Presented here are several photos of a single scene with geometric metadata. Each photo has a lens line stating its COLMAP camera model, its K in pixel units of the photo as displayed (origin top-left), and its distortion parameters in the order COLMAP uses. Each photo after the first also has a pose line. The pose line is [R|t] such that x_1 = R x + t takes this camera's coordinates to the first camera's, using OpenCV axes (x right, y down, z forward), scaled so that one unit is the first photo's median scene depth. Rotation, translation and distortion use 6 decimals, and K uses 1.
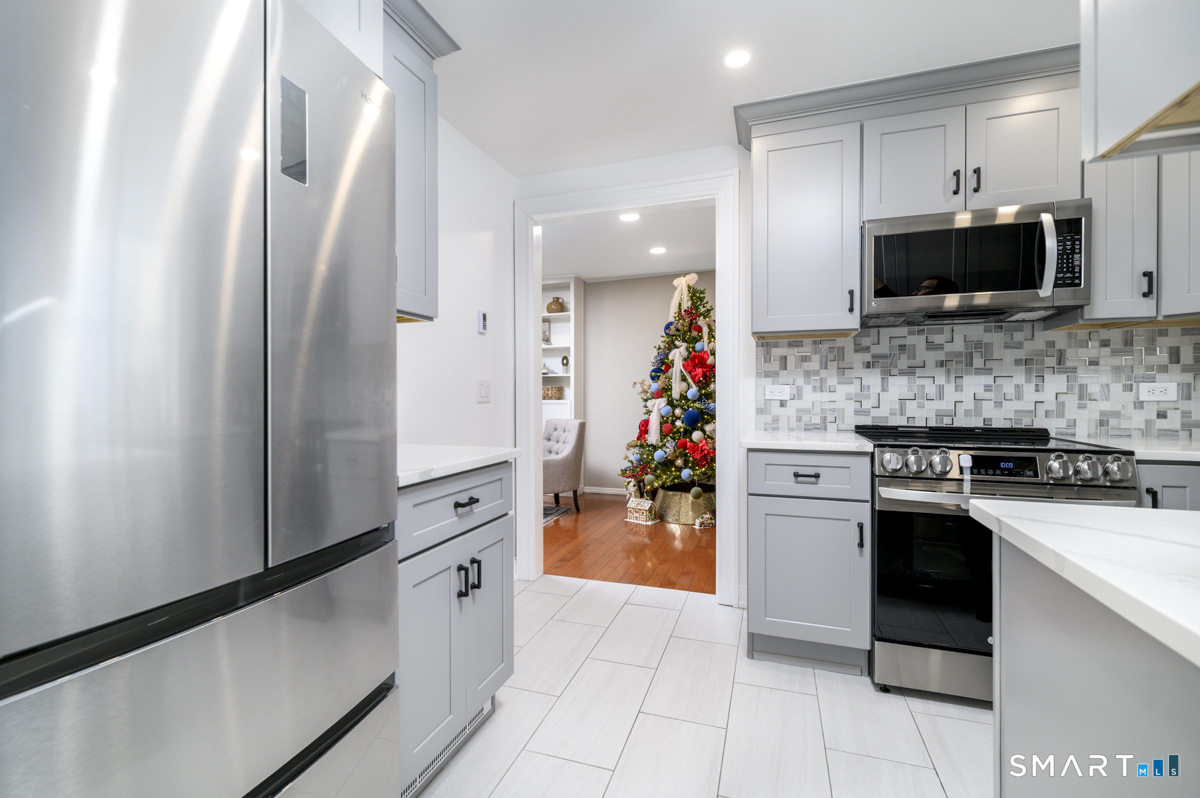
lens RADIAL K [[524.9, 0, 595.7], [0, 524.9, 401.0], [0, 0, 1]] dist [-0.000334, -0.001374]
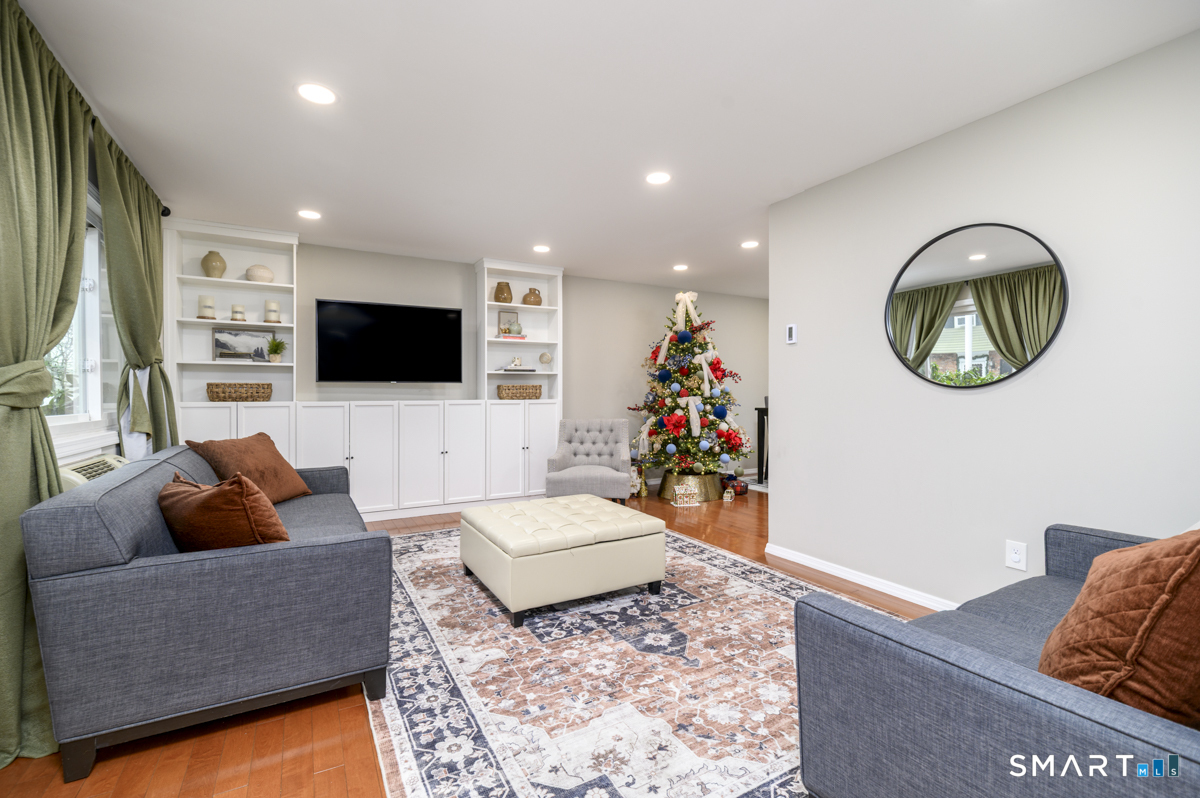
lens RADIAL K [[524.9, 0, 595.8], [0, 524.9, 399.3], [0, 0, 1]] dist [-0.000334, -0.001374]
pose [[0.657855, -0.012763, 0.753036, -0.723755], [0.010897, 0.999913, 0.007428, -0.008382], [-0.753066, 0.003320, 0.657937, 0.322218]]
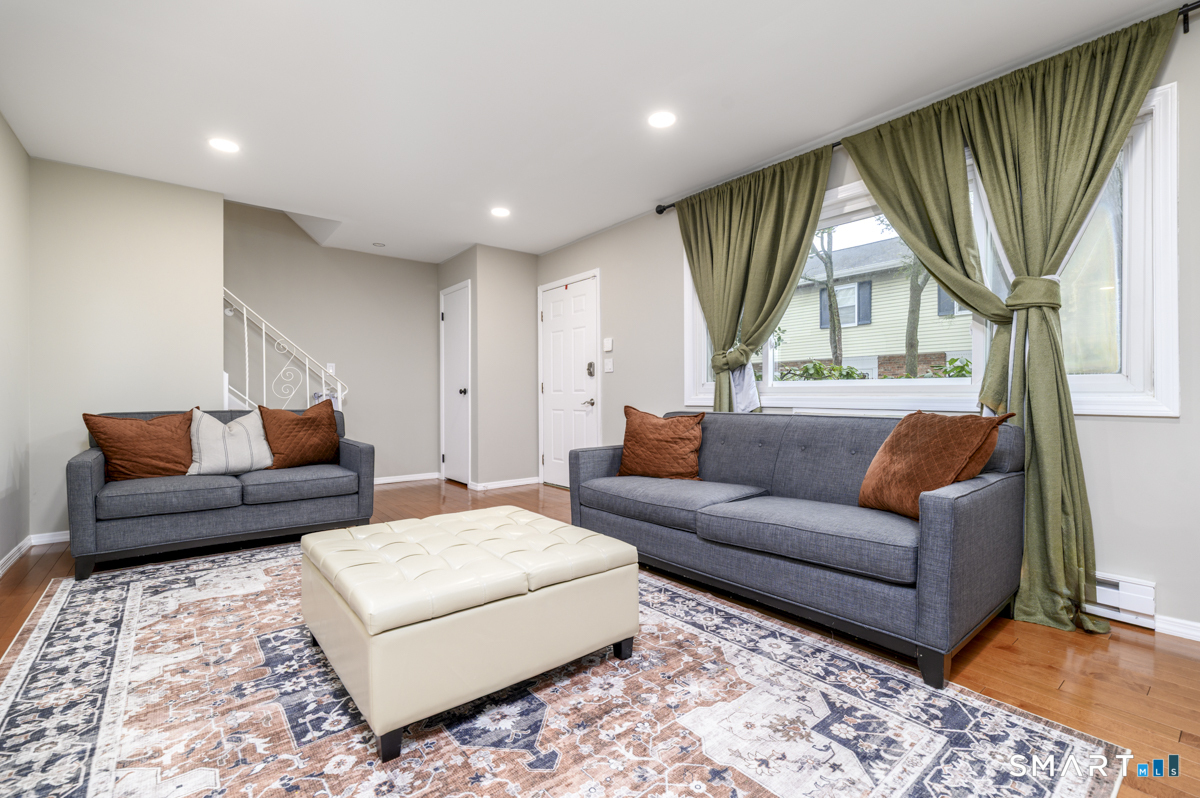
lens RADIAL K [[524.9, 0, 591.6], [0, 524.9, 397.3], [0, 0, 1]] dist [-0.000334, -0.001374]
pose [[-0.532739, 0.001924, -0.846278, -0.105018], [-0.007266, 0.999950, 0.006847, 0.019407], [0.846249, 0.009797, -0.532698, 0.953722]]
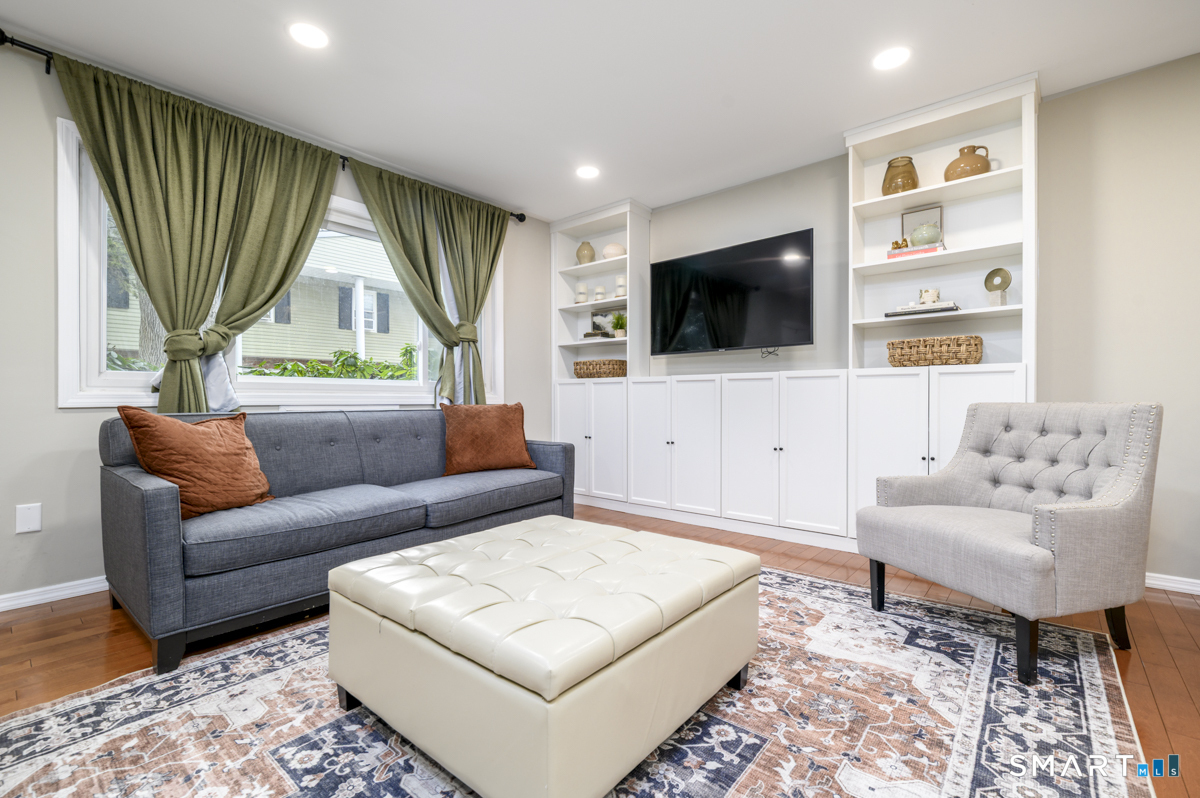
lens RADIAL K [[524.9, 0, 596.3], [0, 524.9, 403.3], [0, 0, 1]] dist [-0.000334, -0.001374]
pose [[0.932554, -0.002279, -0.361023, -0.224547], [0.001635, 0.999996, -0.002091, 0.032466], [0.361027, 0.001359, 0.932554, 0.460879]]
